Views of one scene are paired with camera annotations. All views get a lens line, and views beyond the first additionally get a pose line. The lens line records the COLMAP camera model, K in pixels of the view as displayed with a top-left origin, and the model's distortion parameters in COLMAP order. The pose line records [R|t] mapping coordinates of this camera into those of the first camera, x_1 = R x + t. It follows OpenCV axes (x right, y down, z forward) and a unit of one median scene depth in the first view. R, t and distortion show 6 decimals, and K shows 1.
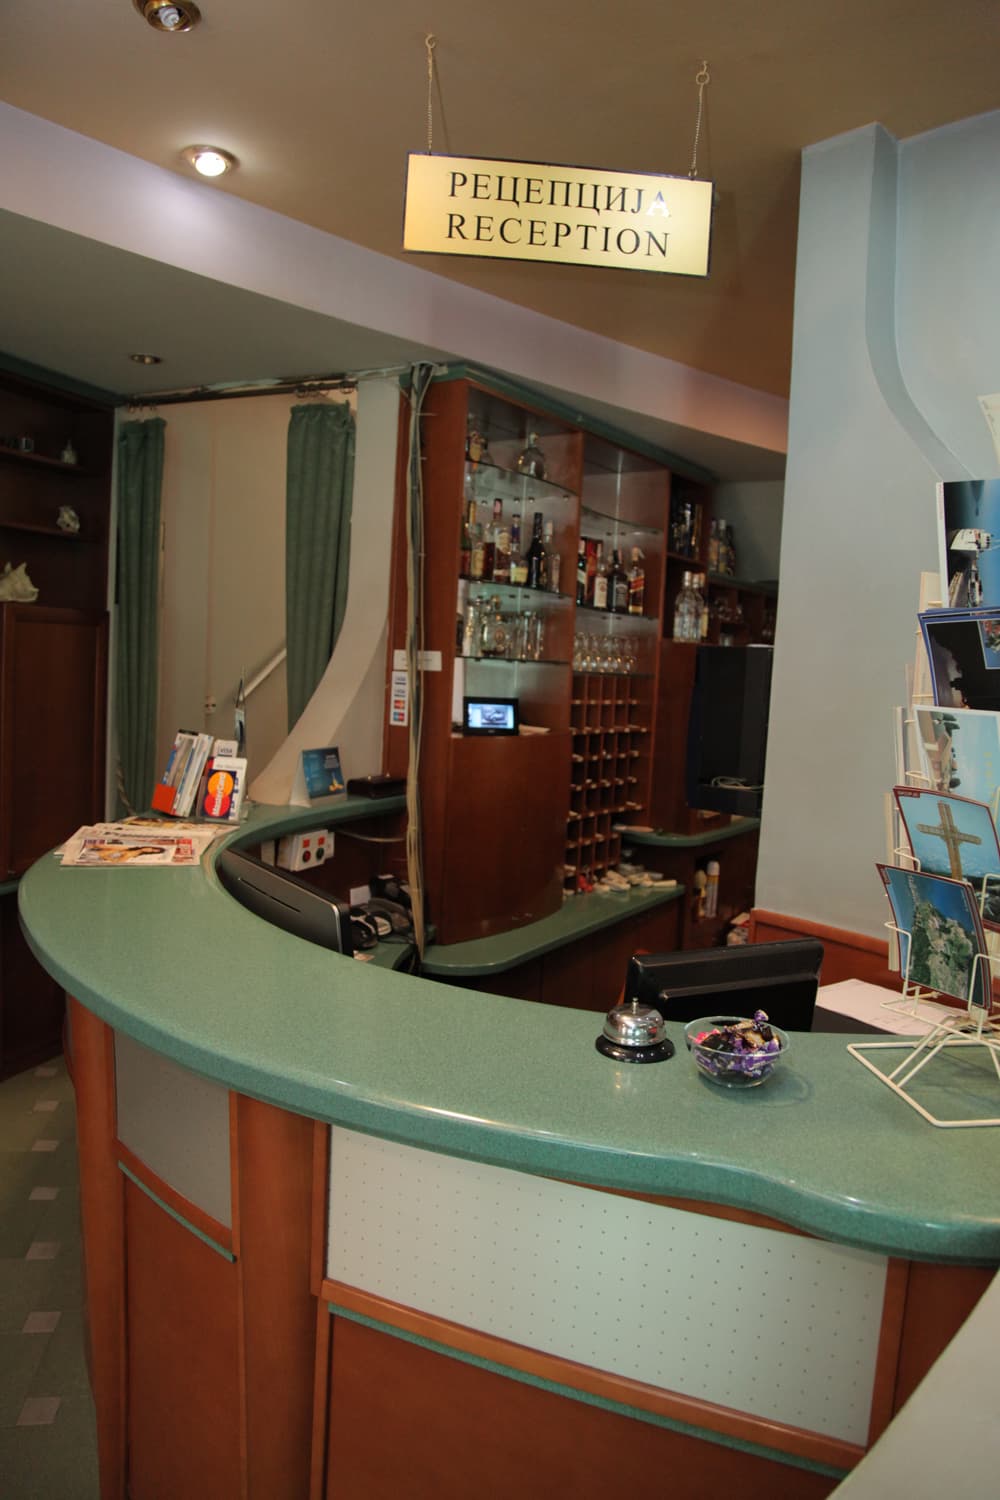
lens RADIAL K [[1138.0, 0, 500.0], [0, 1138.0, 750.0], [0, 0, 1]] dist [-0.093890, 0.000445]
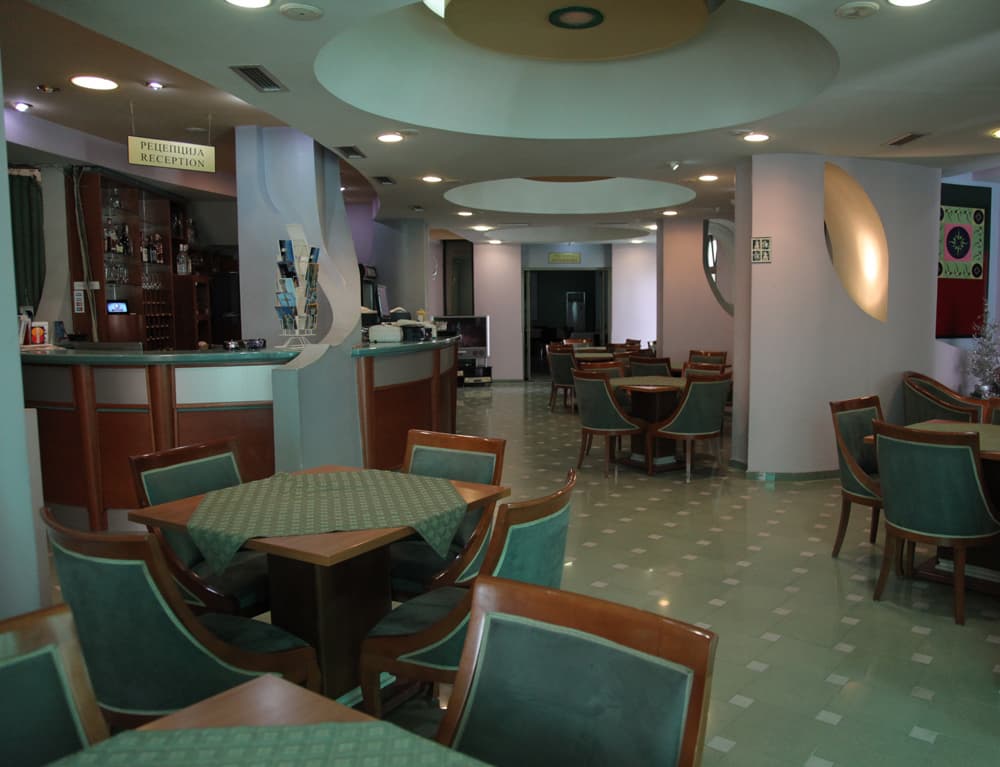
lens RADIAL K [[865.6, 0, 500.0], [0, 865.6, 383.5], [0, 0, 1]] dist [-0.004973, -0.004808]
pose [[0.831660, -0.108344, 0.544613, -0.381172], [0.094286, 0.994091, 0.053781, 0.119747], [-0.547222, 0.006622, 0.836961, -1.095676]]
